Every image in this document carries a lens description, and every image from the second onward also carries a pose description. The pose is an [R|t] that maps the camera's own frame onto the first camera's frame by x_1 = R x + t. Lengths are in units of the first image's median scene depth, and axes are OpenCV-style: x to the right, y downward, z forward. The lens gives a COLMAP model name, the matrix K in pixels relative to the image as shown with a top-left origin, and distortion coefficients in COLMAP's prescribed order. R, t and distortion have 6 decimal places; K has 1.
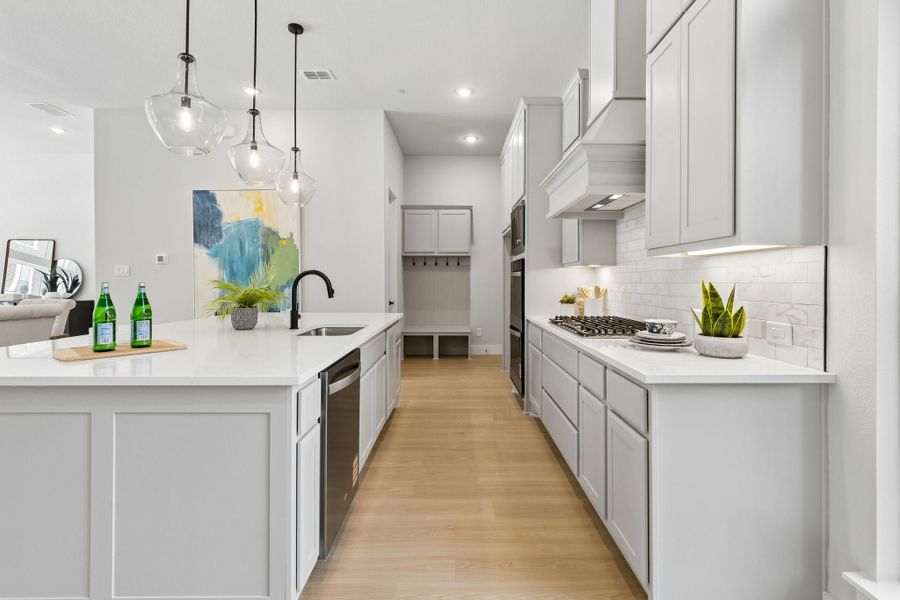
lens RADIAL K [[411.1, 0, 459.2], [0, 411.1, 284.4], [0, 0, 1]] dist [-0.000701, -0.000595]
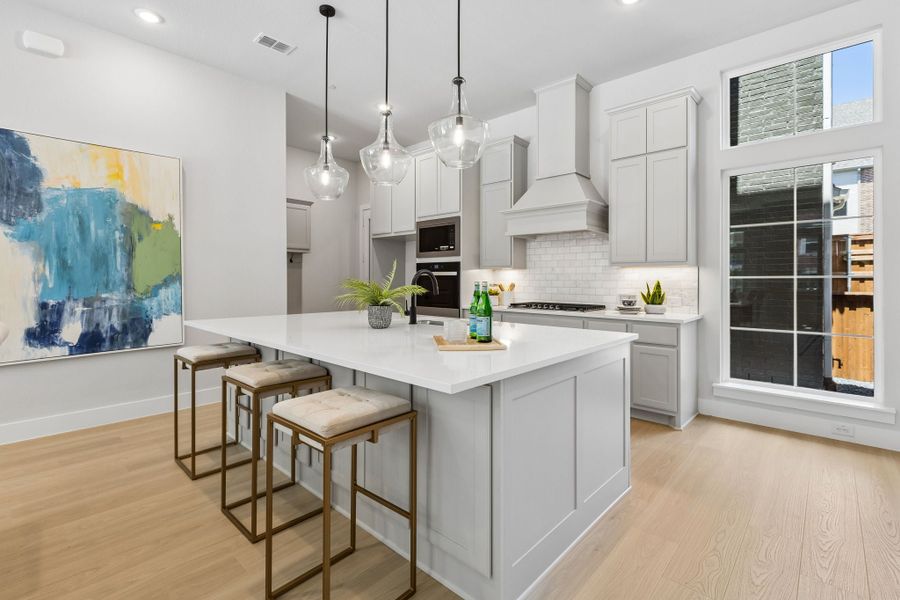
lens RADIAL K [[411.1, 0, 459.2], [0, 411.1, 284.4], [0, 0, 1]] dist [-0.000701, -0.000595]
pose [[0.678523, -0.009651, 0.734516, -0.606657], [0.004023, 0.999948, 0.009422, -0.003117], [-0.734569, -0.003438, 0.678526, 0.097495]]
